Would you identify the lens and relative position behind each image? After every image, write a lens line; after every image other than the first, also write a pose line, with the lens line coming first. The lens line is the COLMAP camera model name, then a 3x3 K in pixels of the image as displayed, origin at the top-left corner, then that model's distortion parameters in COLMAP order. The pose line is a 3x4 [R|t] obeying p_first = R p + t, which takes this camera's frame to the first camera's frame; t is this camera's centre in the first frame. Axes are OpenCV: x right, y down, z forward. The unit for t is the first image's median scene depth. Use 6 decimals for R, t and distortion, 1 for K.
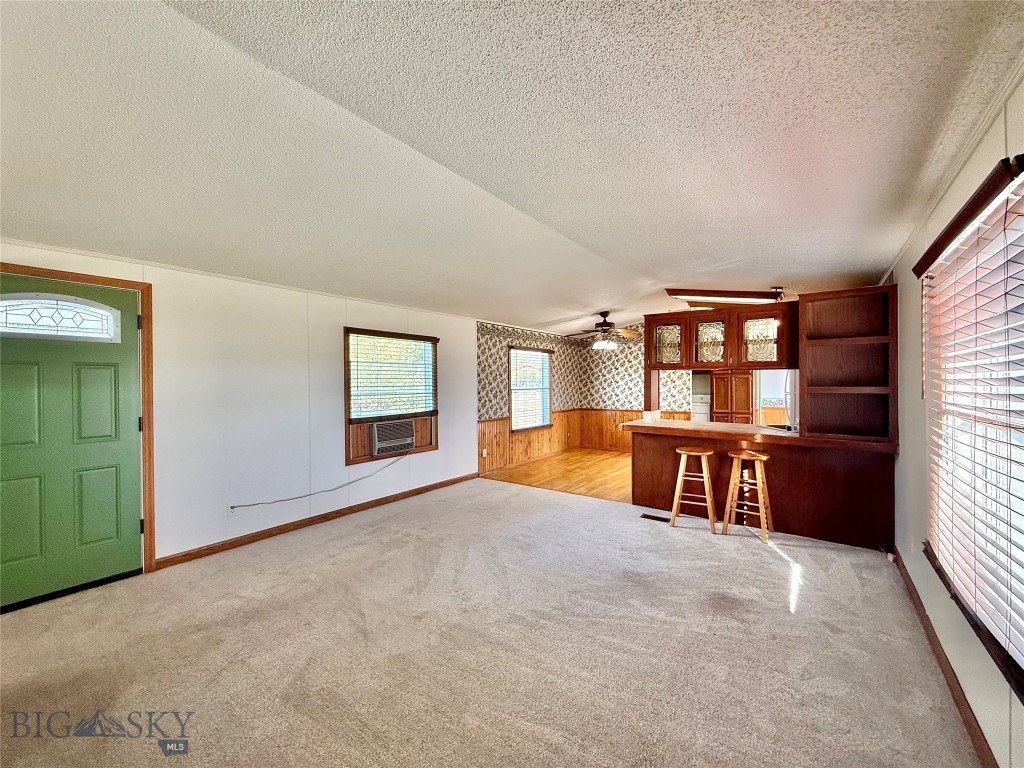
lens RADIAL K [[409.8, 0, 510.0], [0, 409.8, 384.3], [0, 0, 1]] dist [0.001865, -0.000030]
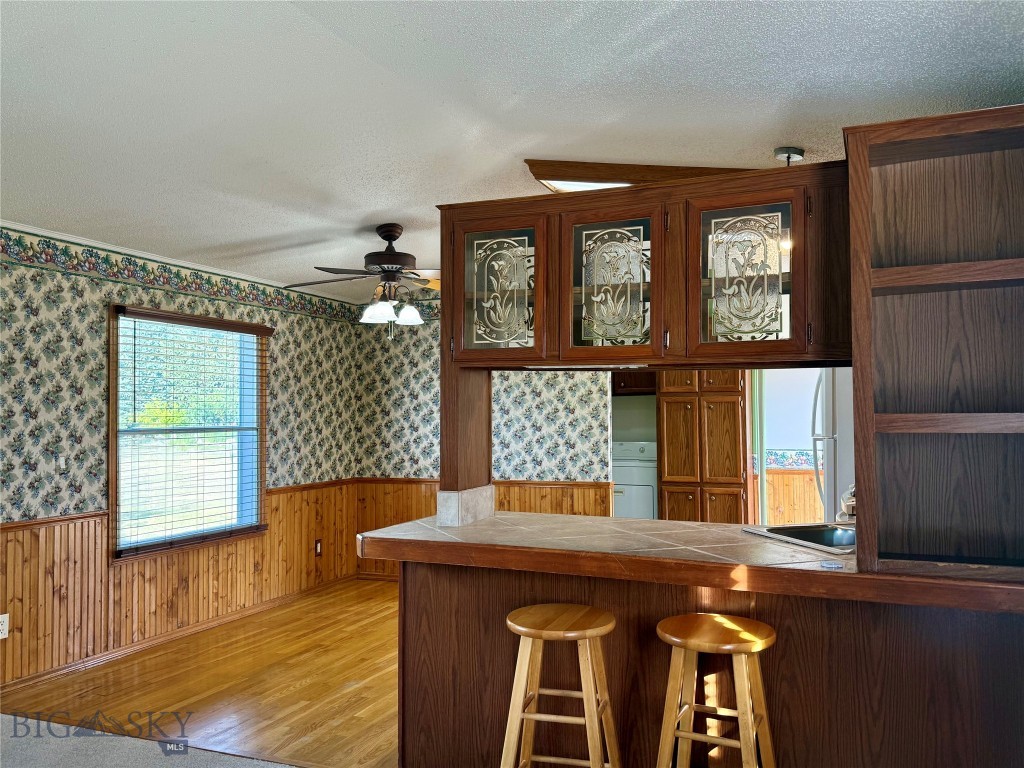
lens RADIAL K [[831.4, 0, 516.8], [0, 831.4, 389.5], [0, 0, 1]] dist [0.042400, -0.038805]
pose [[0.967503, 0.008026, 0.252734, 0.164664], [0.002050, 0.999214, -0.039580, 0.006800], [-0.252853, 0.038812, 0.966726, 0.250184]]
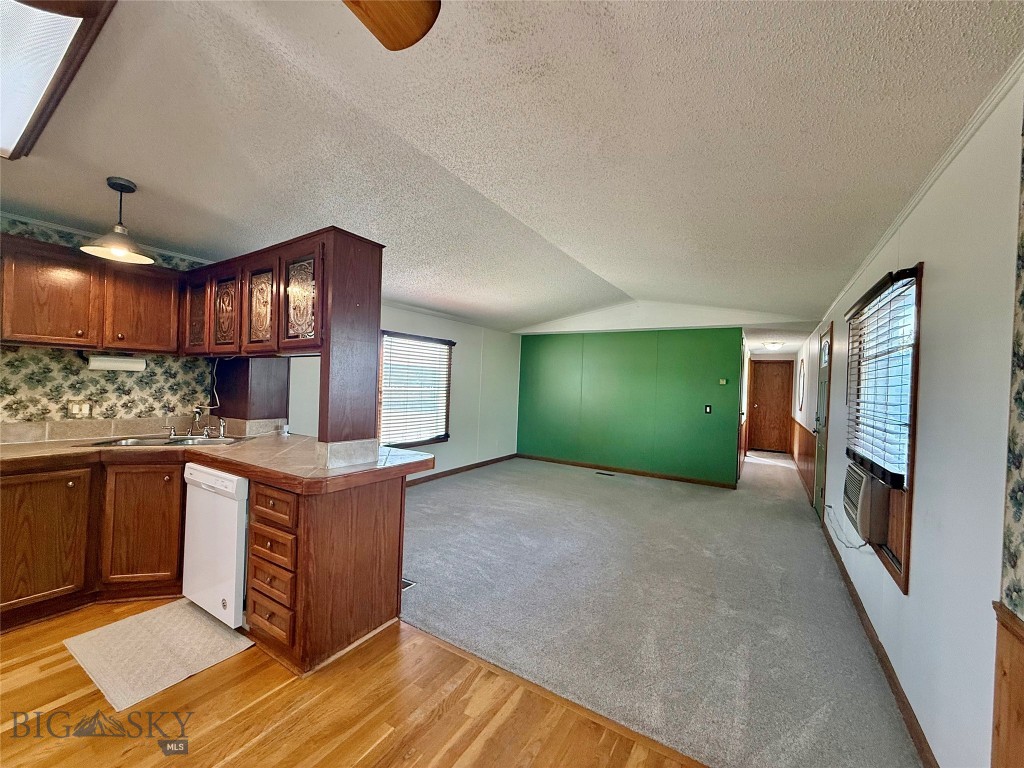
lens RADIAL K [[409.8, 0, 508.7], [0, 409.8, 385.4], [0, 0, 1]] dist [0.001865, -0.000030]
pose [[-0.995632, -0.028617, -0.088876, 0.162703], [-0.029885, 0.999469, 0.012960, -0.006935], [0.088458, 0.015559, -0.995958, 1.152603]]
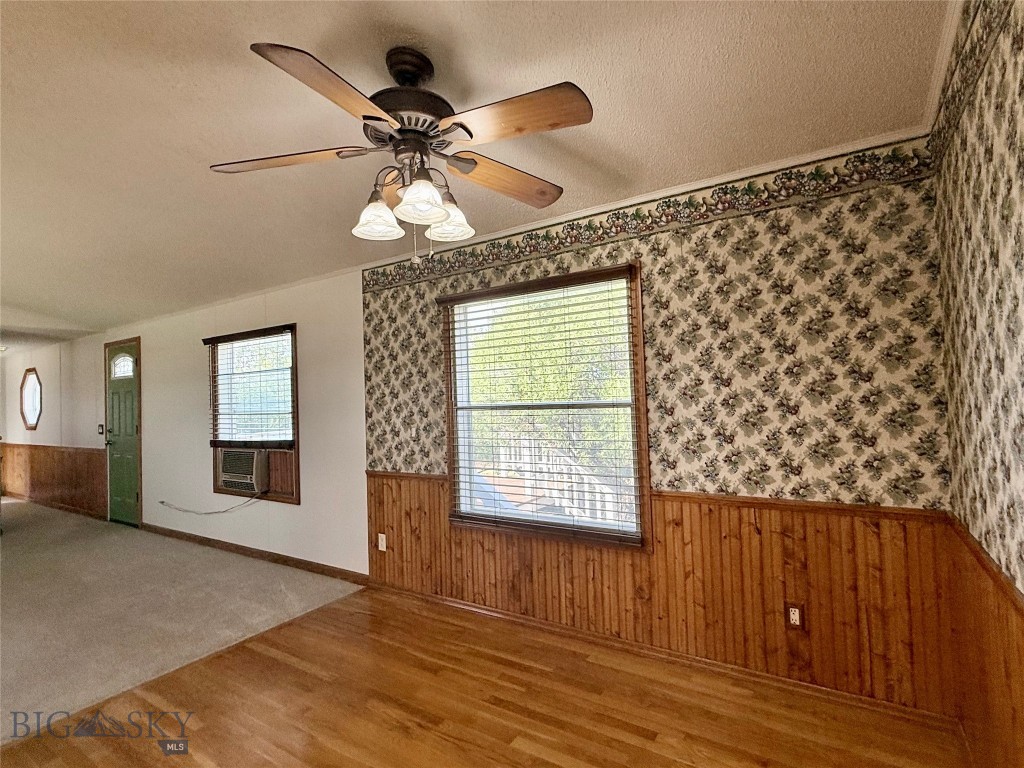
lens RADIAL K [[509.8, 0, 511.5], [0, 509.8, 383.0], [0, 0, 1]] dist [0.002045, 0.000127]
pose [[0.071444, -0.018536, -0.997272, 0.540903], [0.030618, 0.999397, -0.016382, -0.001469], [0.996975, -0.029364, 0.071968, 1.120021]]
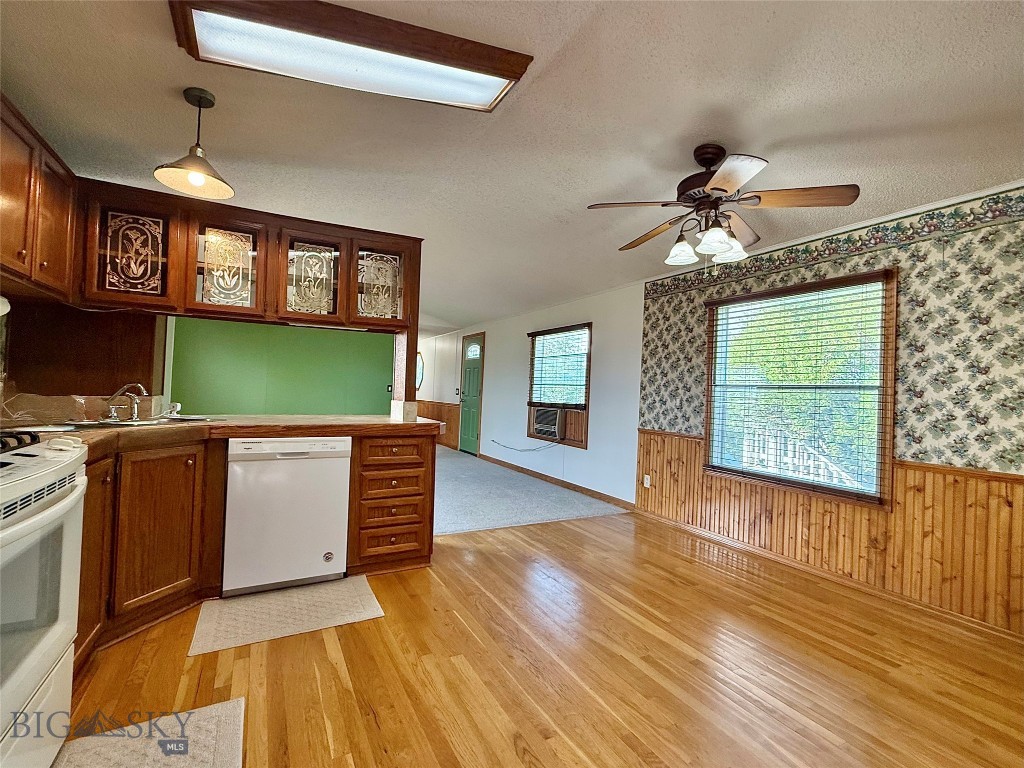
lens RADIAL K [[456.6, 0, 507.2], [0, 456.6, 384.3], [0, 0, 1]] dist [-0.001458, -0.000355]
pose [[-0.413911, -0.023788, -0.910007, 0.693379], [-0.043736, 0.999024, -0.006222, 0.029197], [0.909266, 0.037224, -0.414547, 1.100589]]
